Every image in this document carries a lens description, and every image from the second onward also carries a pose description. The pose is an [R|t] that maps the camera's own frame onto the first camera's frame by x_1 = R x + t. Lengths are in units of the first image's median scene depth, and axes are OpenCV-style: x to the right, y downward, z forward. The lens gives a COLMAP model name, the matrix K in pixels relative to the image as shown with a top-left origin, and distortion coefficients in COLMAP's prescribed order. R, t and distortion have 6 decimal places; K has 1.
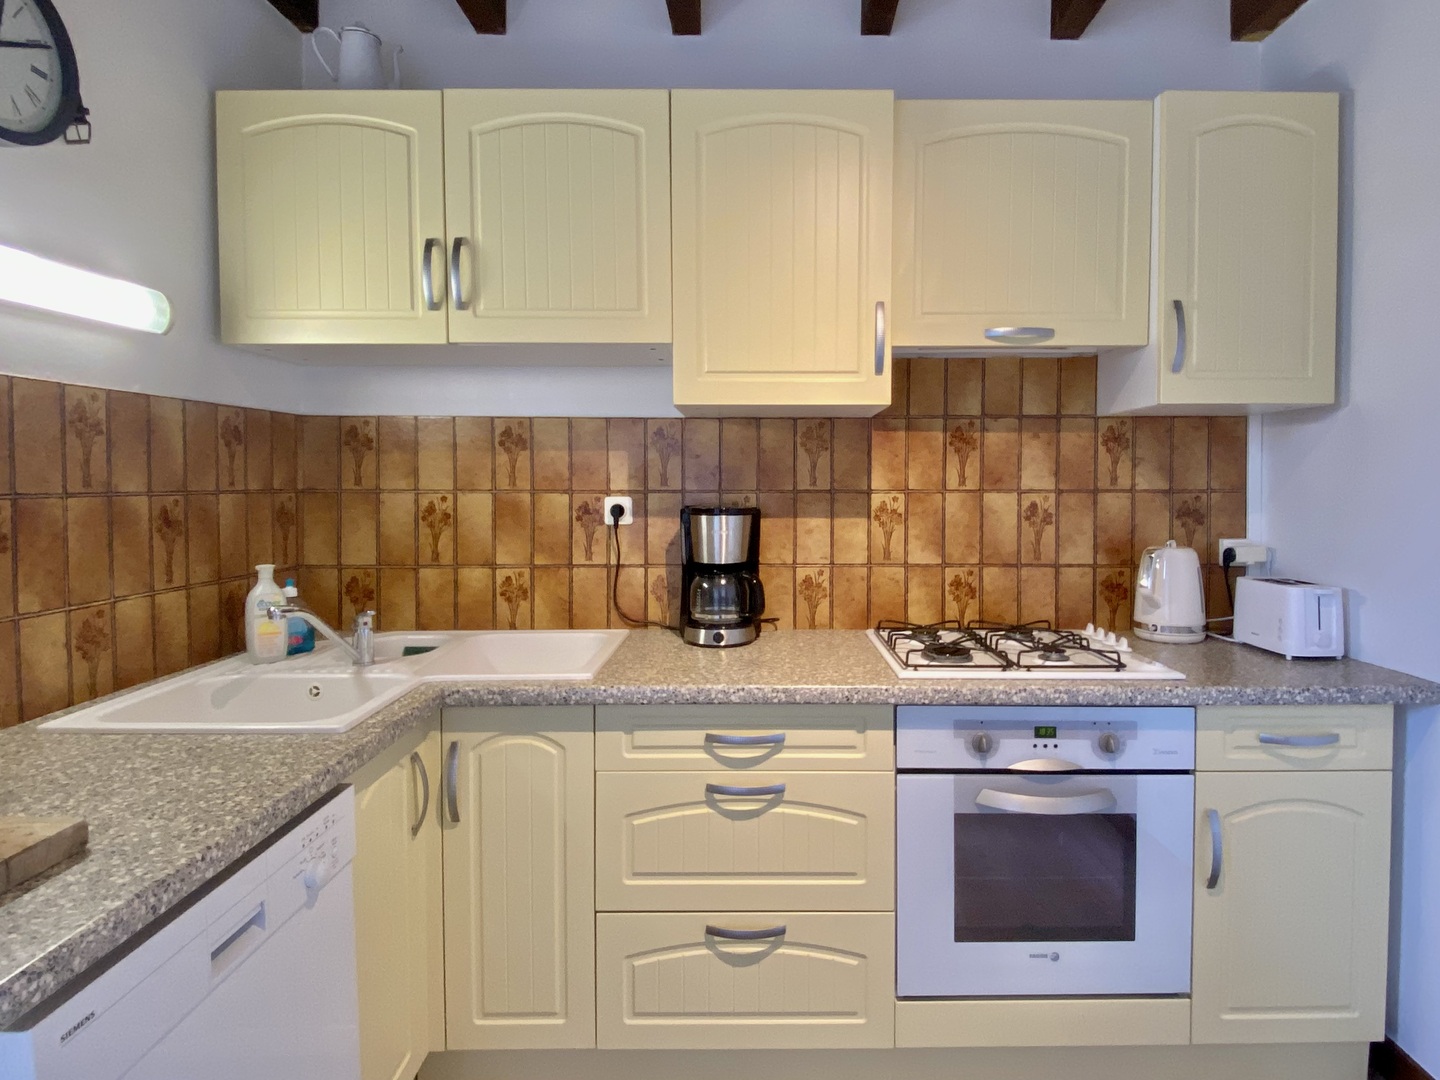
lens RADIAL K [[833.5, 0, 721.6], [0, 833.5, 506.3], [0, 0, 1]] dist [0.001874, -0.026562]
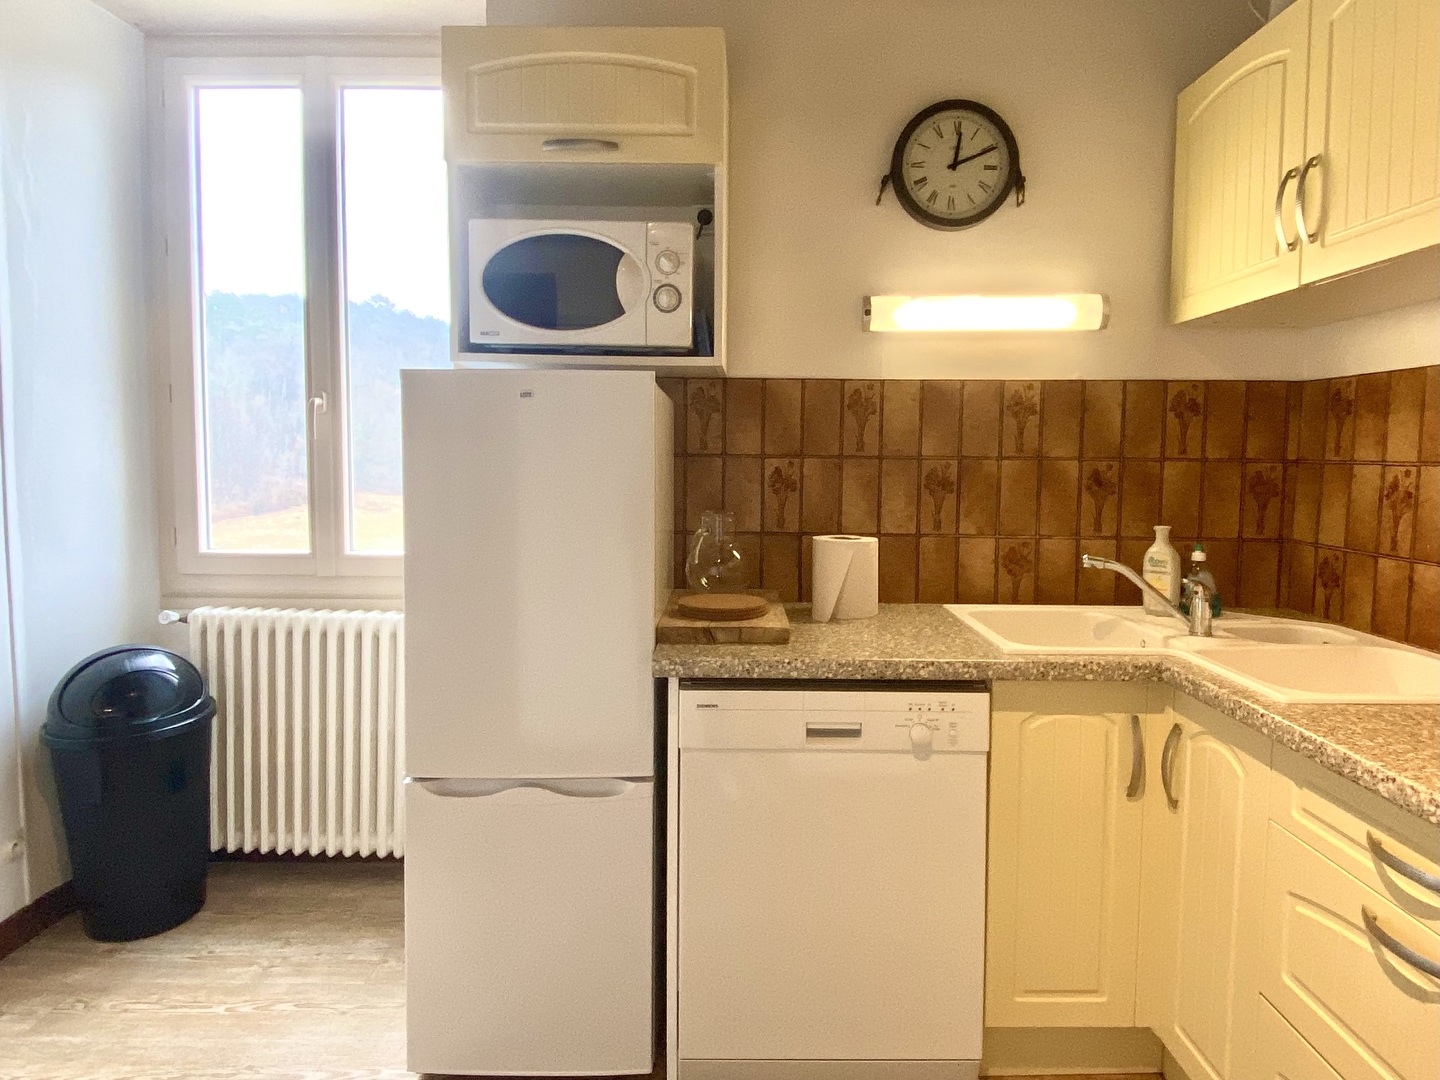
lens RADIAL K [[833.5, 0, 721.6], [0, 833.5, 506.3], [0, 0, 1]] dist [0.001874, -0.026562]
pose [[-0.006608, 0.064649, -0.997886, 0.606448], [-0.039031, 0.997131, 0.064858, -0.004105], [0.999216, 0.039377, -0.004066, 0.477239]]
